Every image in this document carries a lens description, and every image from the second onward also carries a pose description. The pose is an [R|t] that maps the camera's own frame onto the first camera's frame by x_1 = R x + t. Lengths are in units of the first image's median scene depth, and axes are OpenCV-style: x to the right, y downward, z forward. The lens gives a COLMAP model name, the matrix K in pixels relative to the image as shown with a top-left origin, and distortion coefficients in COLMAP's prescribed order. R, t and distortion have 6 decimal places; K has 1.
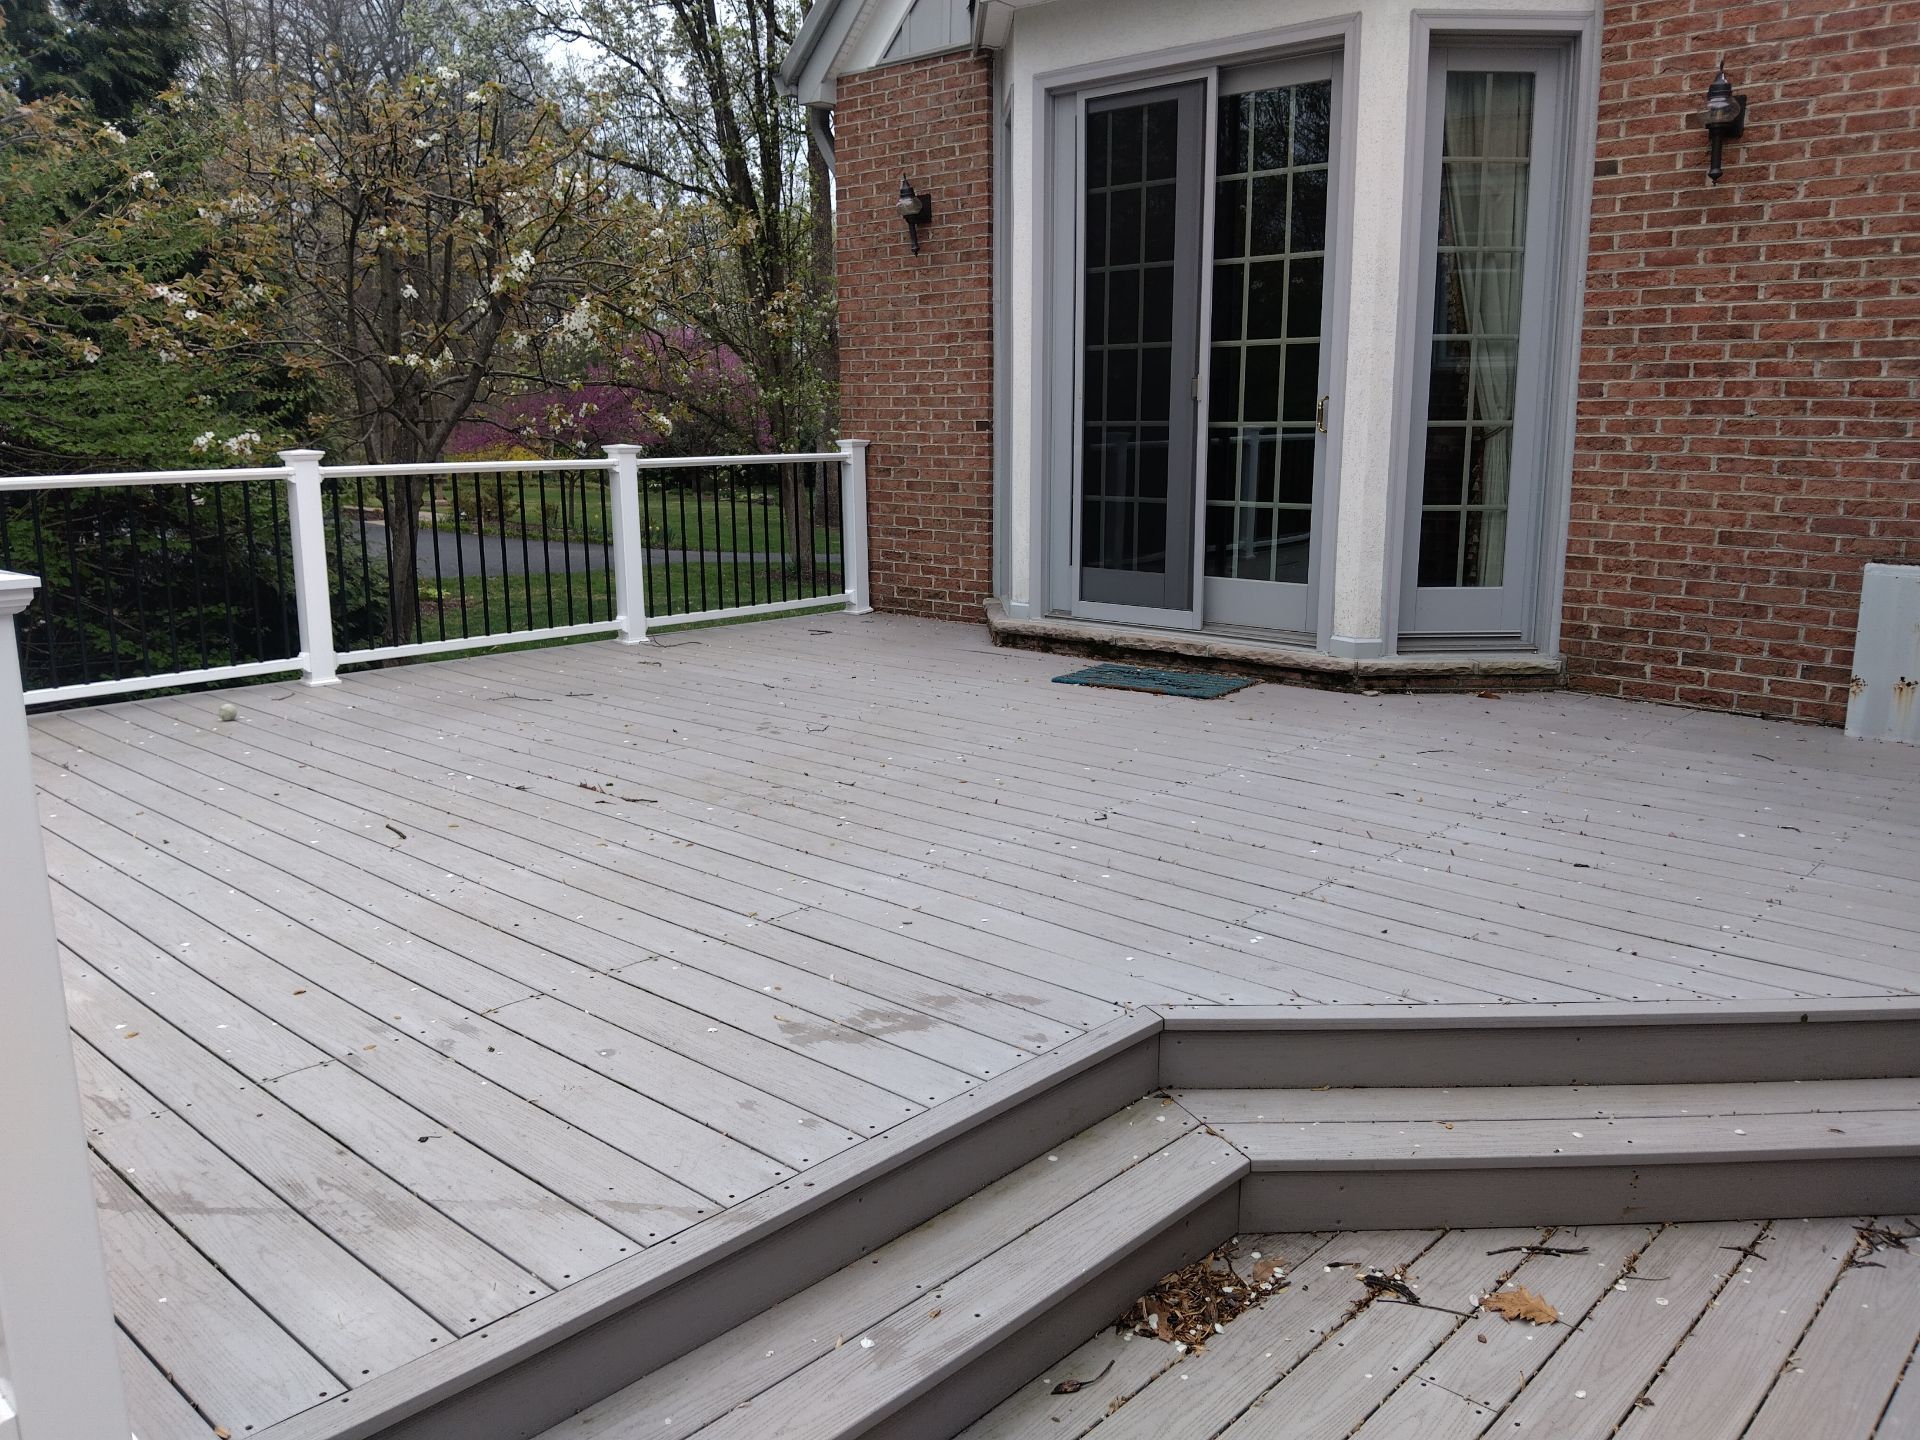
lens RADIAL K [[1517.3, 0, 938.6], [0, 1517.3, 729.0], [0, 0, 1]] dist [0.006055, -0.054808]
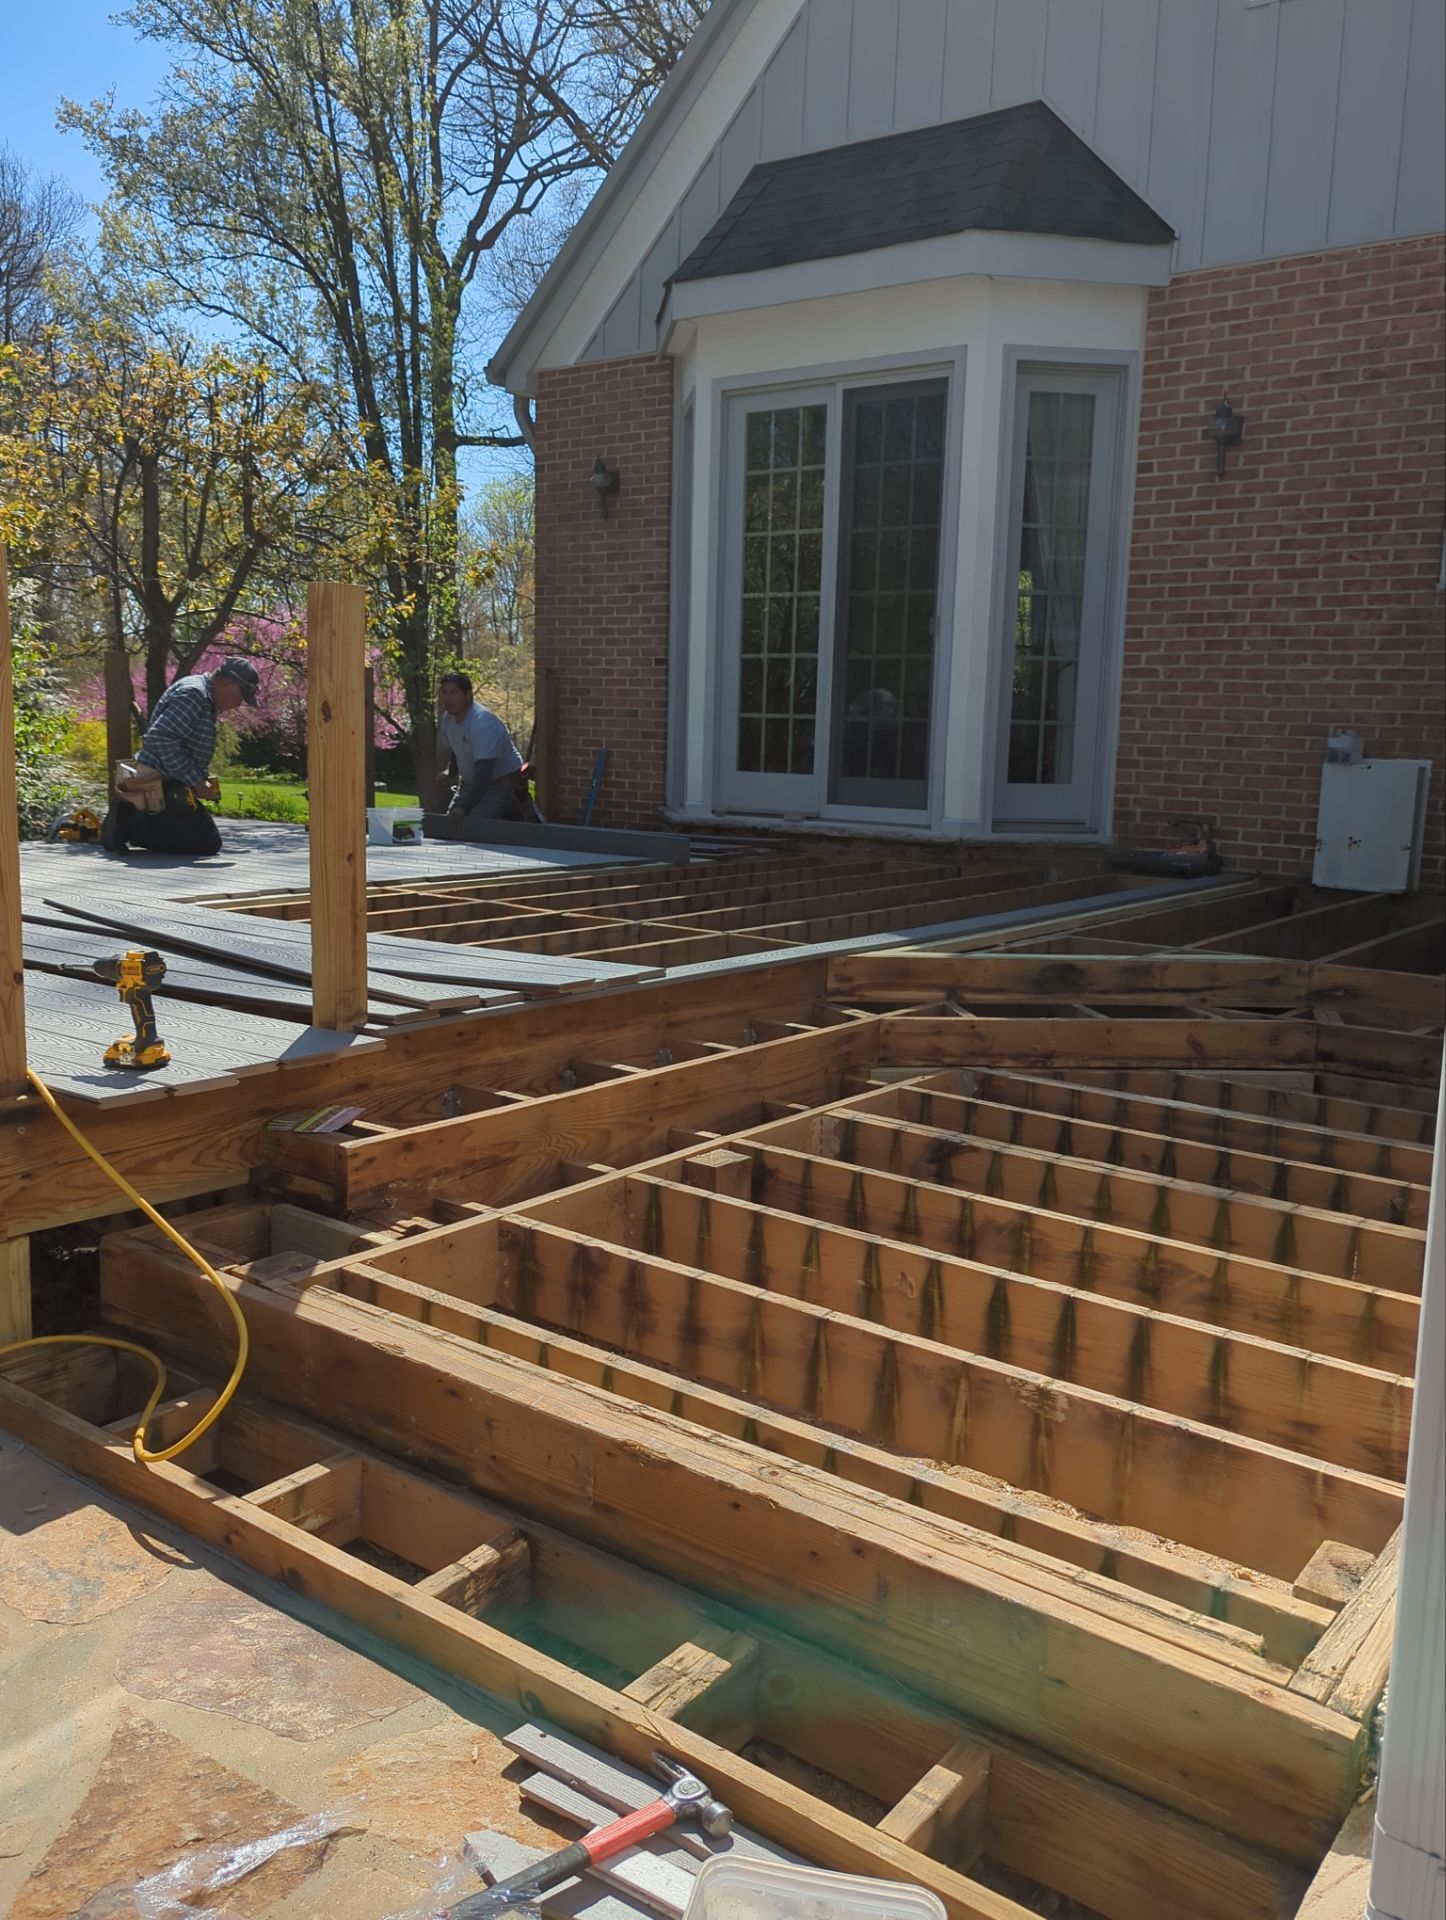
lens RADIAL K [[1566.5, 0, 697.9], [0, 1566.5, 964.8], [0, 0, 1]] dist [0.026171, -0.013280]
pose [[0.994777, 0.013563, 0.101168, -0.090636], [-0.008826, 0.998850, -0.047123, 0.141067], [-0.101691, 0.045984, 0.993753, -0.332288]]
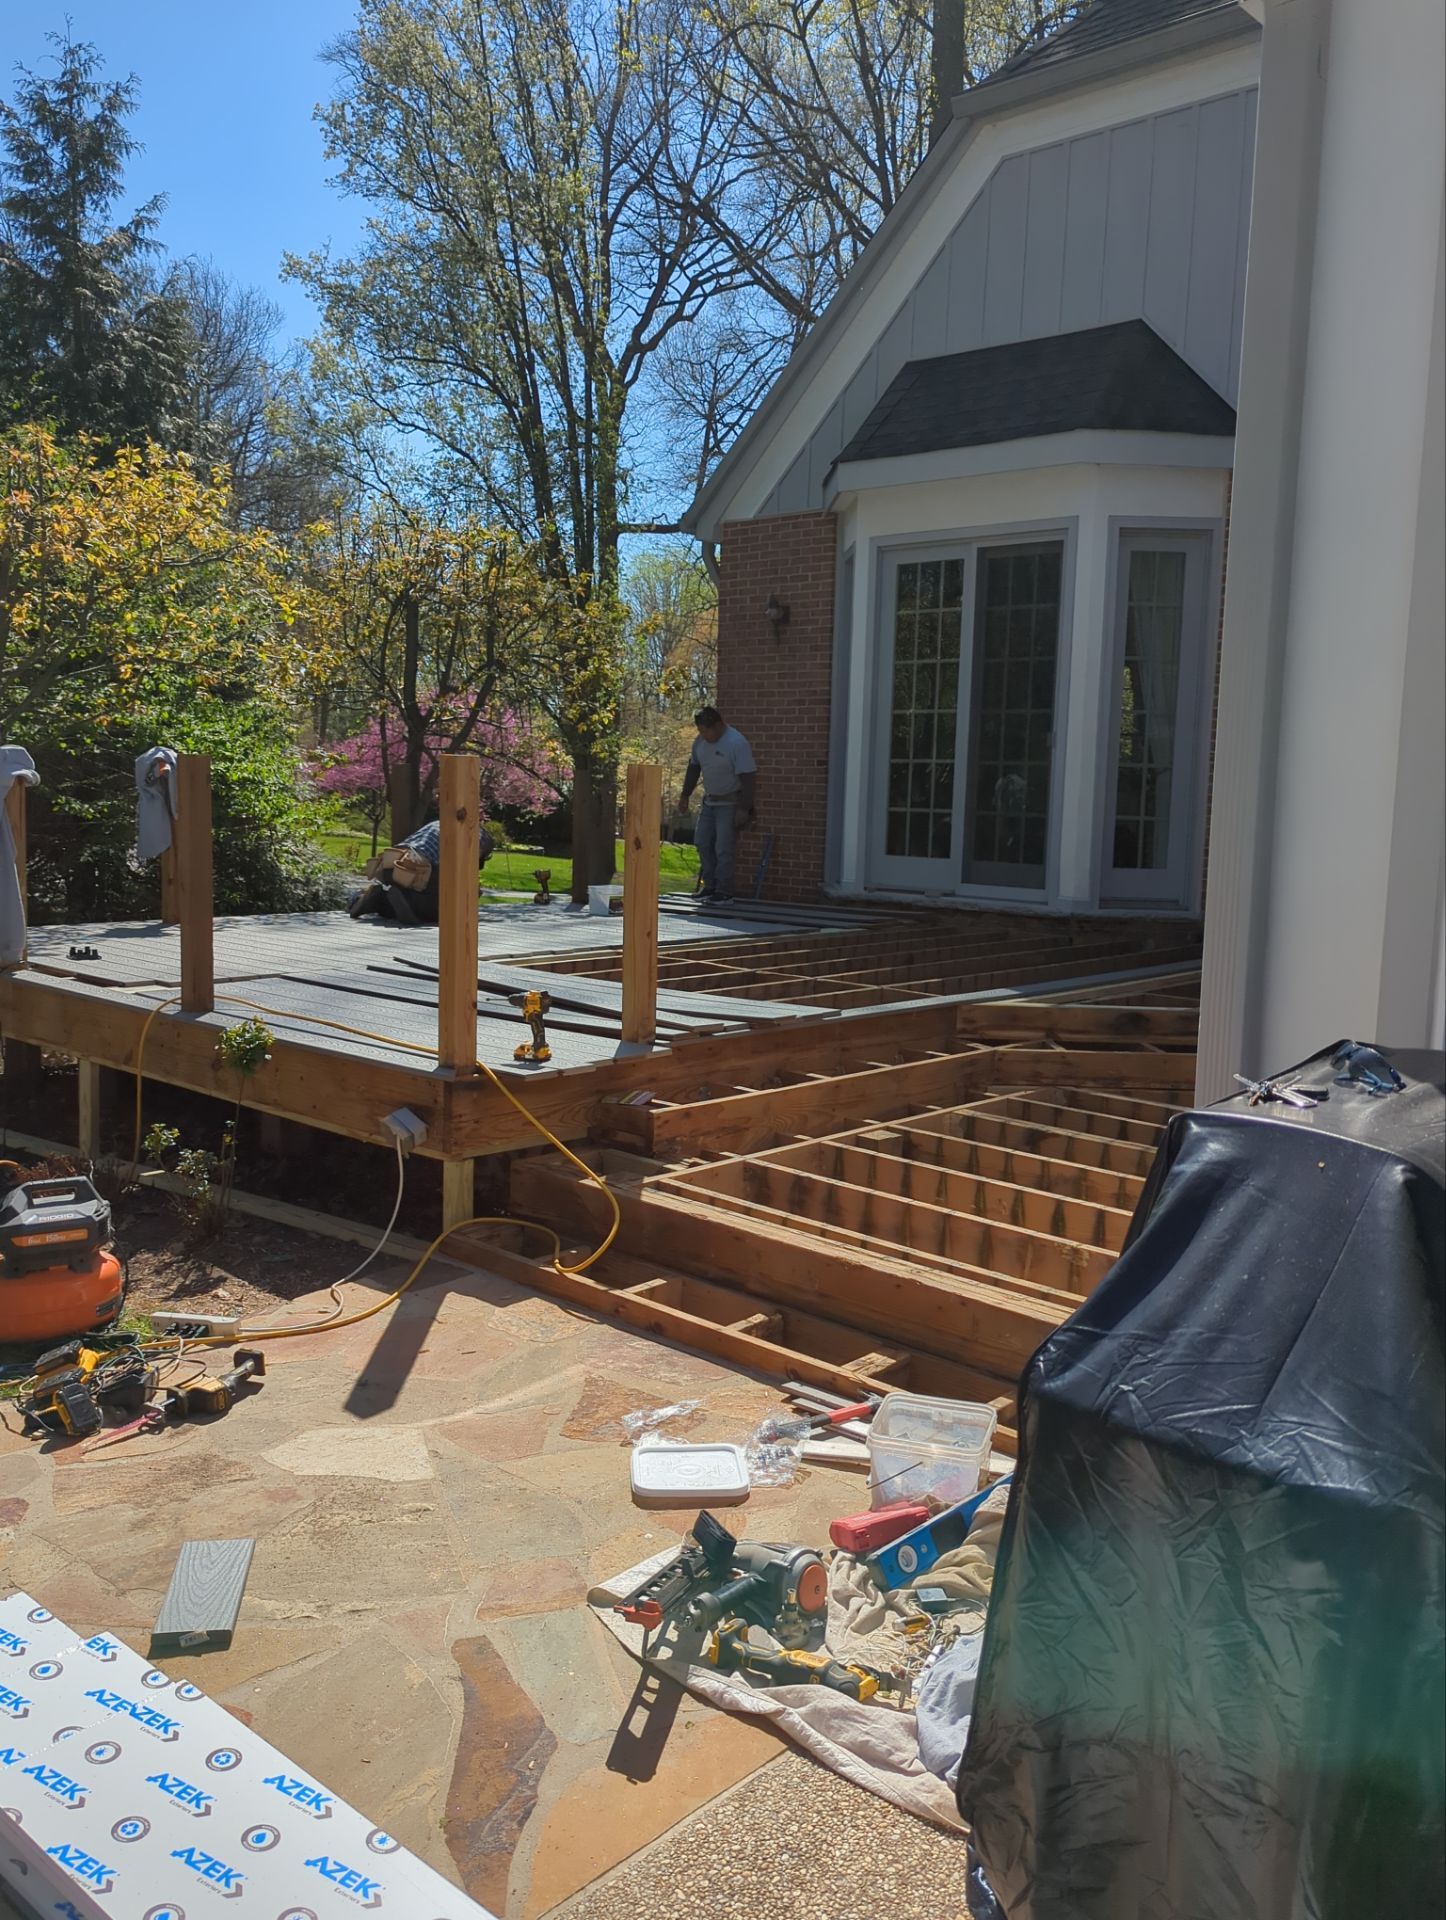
lens RADIAL K [[1543.5, 0, 706.8], [0, 1543.5, 967.7], [0, 0, 1]] dist [0.024672, -0.005455]
pose [[0.999459, 0.028421, 0.016549, -0.140697], [-0.026976, 0.996280, -0.081847, 0.167593], [-0.018814, 0.081356, 0.996508, -0.639127]]
